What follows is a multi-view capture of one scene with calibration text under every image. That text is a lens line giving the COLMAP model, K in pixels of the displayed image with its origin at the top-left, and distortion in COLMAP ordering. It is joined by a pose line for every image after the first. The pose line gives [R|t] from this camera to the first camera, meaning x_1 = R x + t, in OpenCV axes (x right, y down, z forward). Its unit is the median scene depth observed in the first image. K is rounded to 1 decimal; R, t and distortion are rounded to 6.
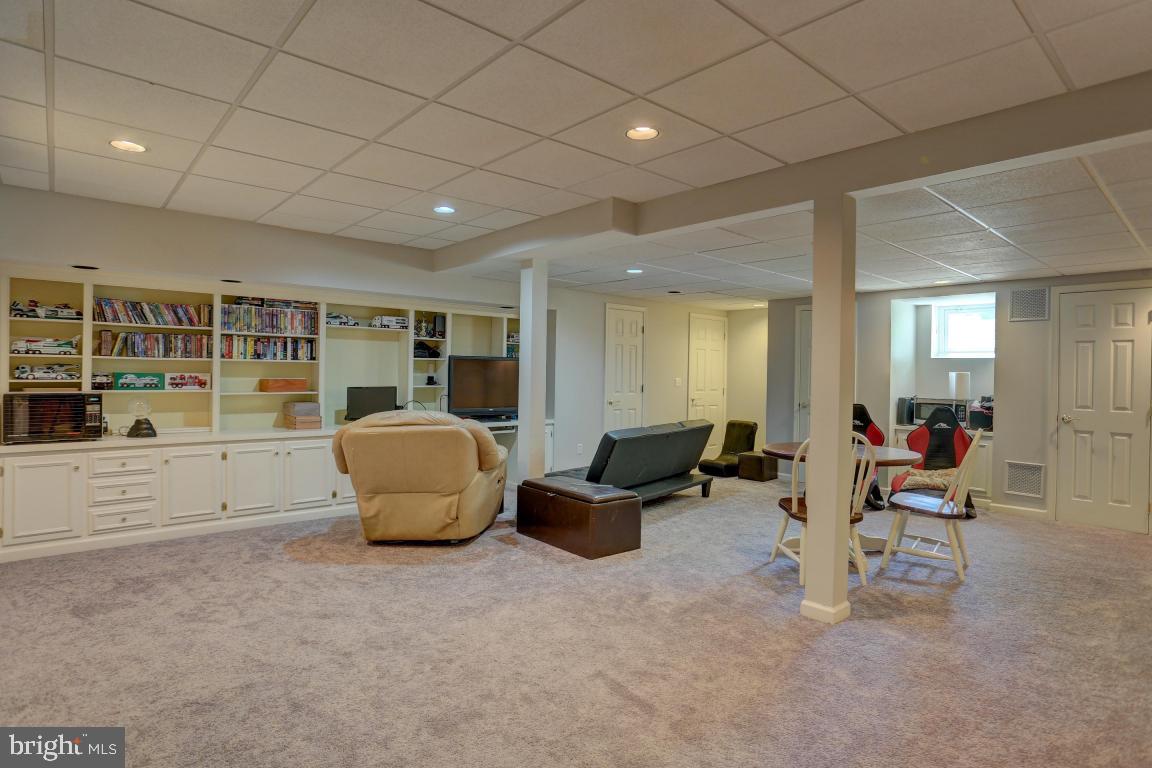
lens RADIAL K [[594.7, 0, 579.7], [0, 594.7, 381.3], [0, 0, 1]] dist [-0.061453, 0.027138]
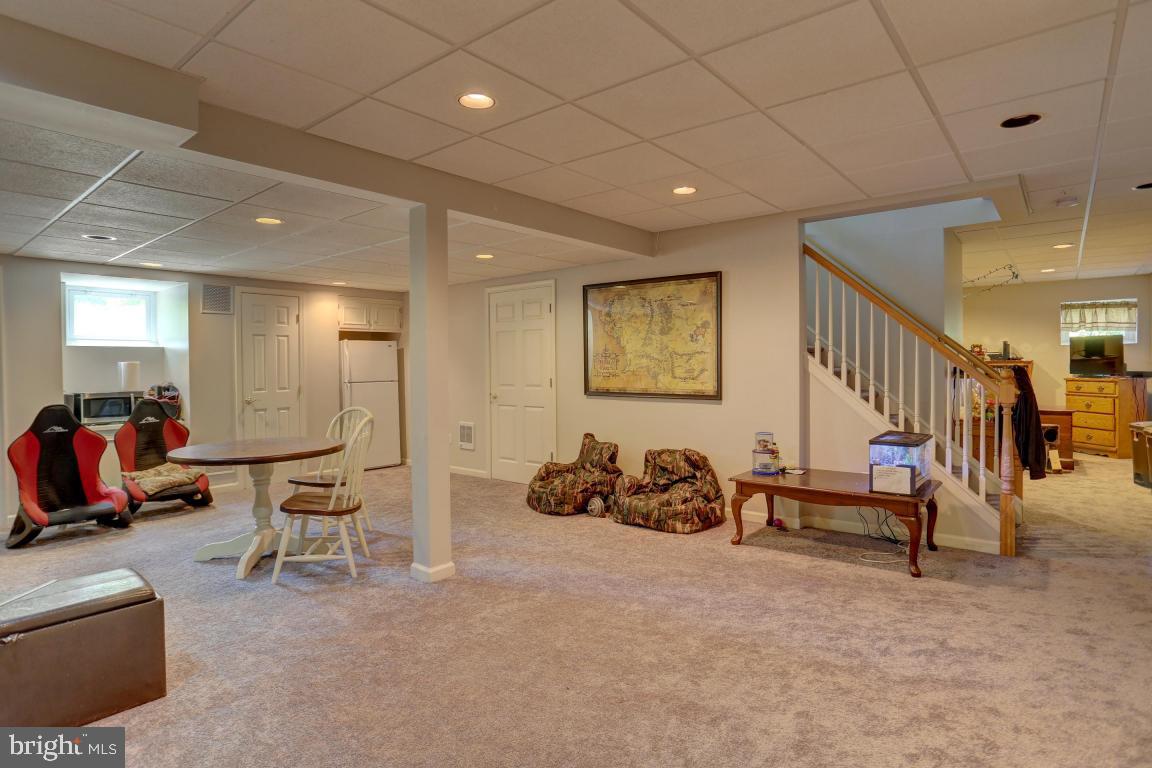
lens RADIAL K [[594.7, 0, 575.2], [0, 594.7, 380.4], [0, 0, 1]] dist [-0.061453, 0.027138]
pose [[-0.175587, -0.037071, 0.983766, -0.438708], [0.023851, 0.998837, 0.041896, -0.009431], [-0.984175, 0.030820, -0.174498, 0.551313]]
